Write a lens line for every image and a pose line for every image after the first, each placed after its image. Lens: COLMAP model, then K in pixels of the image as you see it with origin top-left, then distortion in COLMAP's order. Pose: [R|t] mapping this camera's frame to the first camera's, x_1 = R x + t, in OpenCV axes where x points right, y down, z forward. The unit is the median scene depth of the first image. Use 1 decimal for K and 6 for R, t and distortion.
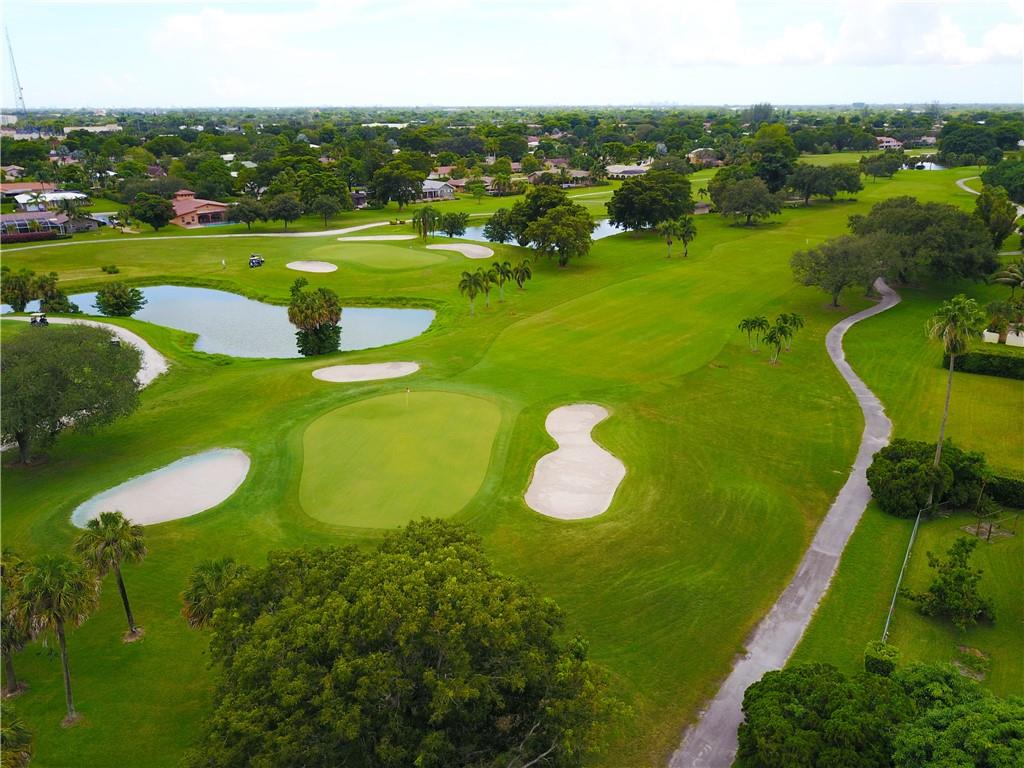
lens RADIAL K [[784.0, 0, 512.0], [0, 784.0, 384.0], [0, 0, 1]] dist [0.007575, -0.004488]
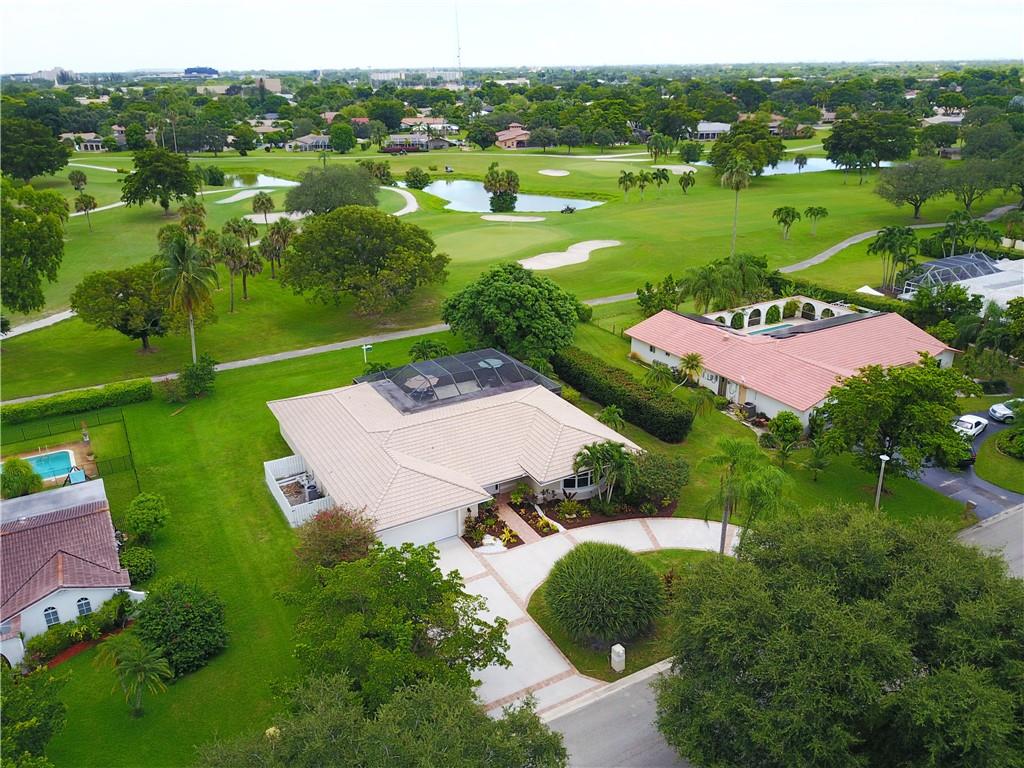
lens RADIAL K [[781.1, 0, 512.0], [0, 781.1, 384.0], [0, 0, 1]] dist [-0.005088, 0.001072]
pose [[0.881198, 0.173153, -0.439895, 0.450611], [-0.150485, 0.984847, 0.086207, 0.140411], [0.448156, -0.009768, 0.893902, -0.344543]]
